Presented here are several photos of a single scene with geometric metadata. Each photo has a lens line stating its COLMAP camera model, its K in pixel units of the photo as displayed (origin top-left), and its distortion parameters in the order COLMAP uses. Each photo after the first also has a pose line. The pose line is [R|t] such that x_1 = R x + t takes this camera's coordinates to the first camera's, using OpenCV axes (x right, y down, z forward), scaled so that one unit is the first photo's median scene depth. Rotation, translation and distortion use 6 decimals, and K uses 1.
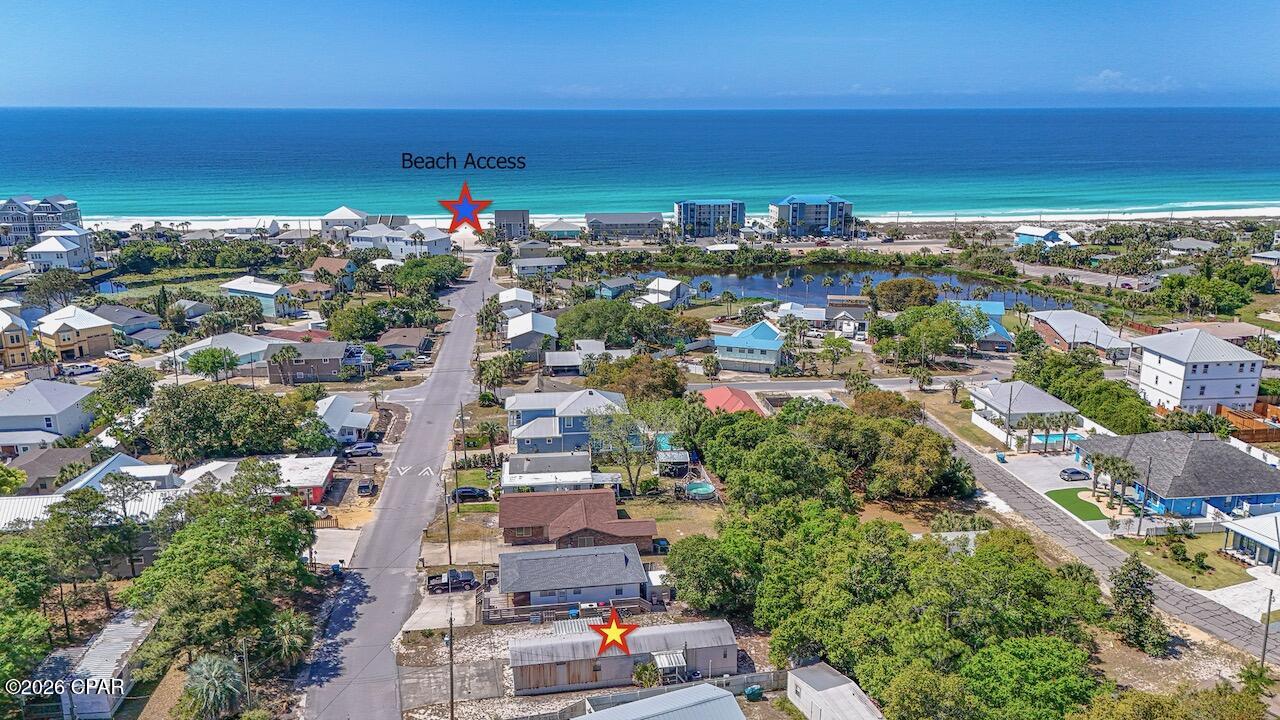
lens RADIAL K [[937.4, 0, 640.0], [0, 937.4, 360.0], [0, 0, 1]] dist [0.106887, -0.113646]
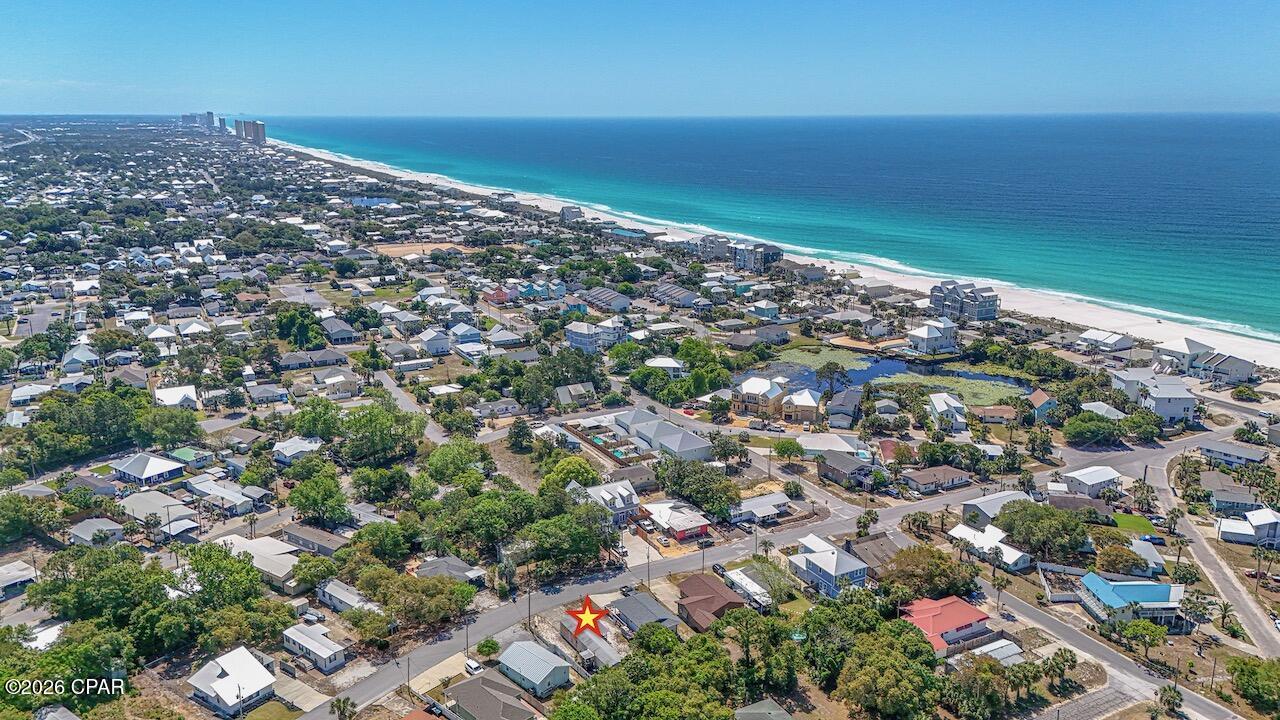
lens RADIAL K [[937.4, 0, 640.0], [0, 937.4, 360.0], [0, 0, 1]] dist [0.106887, -0.113646]
pose [[0.381404, 0.237947, -0.893259, 1.094305], [-0.239956, 0.958665, 0.152914, -0.412855], [0.892722, 0.156021, 0.422736, 0.036887]]
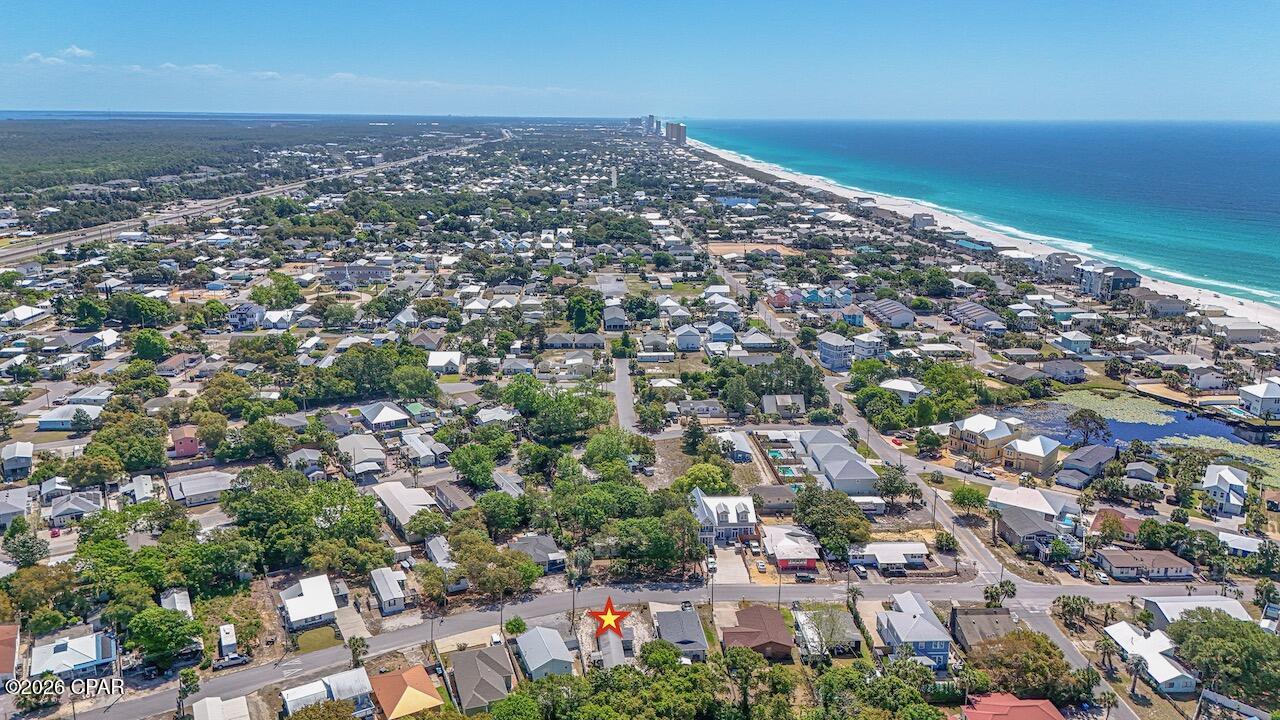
lens RADIAL K [[937.4, 0, 640.0], [0, 937.4, 360.0], [0, 0, 1]] dist [0.106887, -0.113646]
pose [[-0.041732, 0.256184, -0.965727, 1.148762], [-0.268604, 0.928108, 0.257811, -0.534376], [0.962346, 0.270157, 0.030081, 0.484363]]
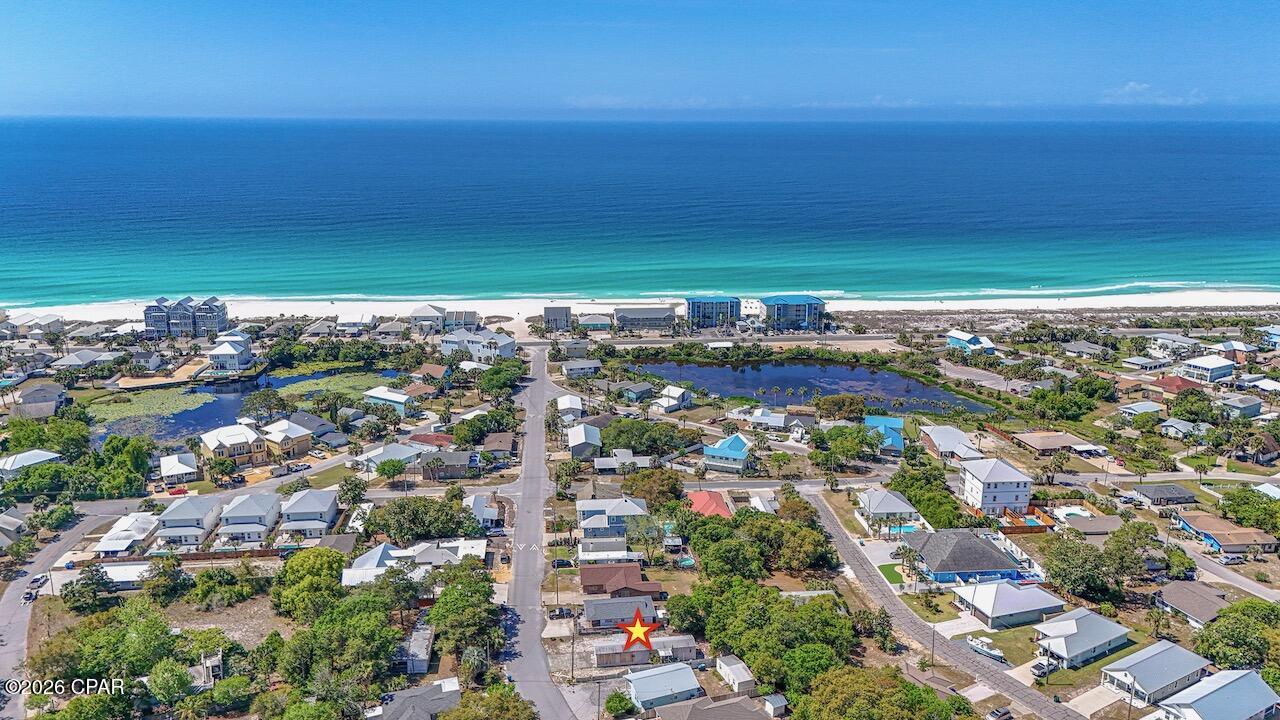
lens RADIAL K [[937.4, 0, 640.0], [0, 937.4, 360.0], [0, 0, 1]] dist [0.106887, -0.113646]
pose [[0.999765, 0.009961, -0.019262, 0.004222], [-0.010135, 0.999908, -0.008978, -0.206676], [0.019171, 0.009171, 0.999774, -0.725269]]
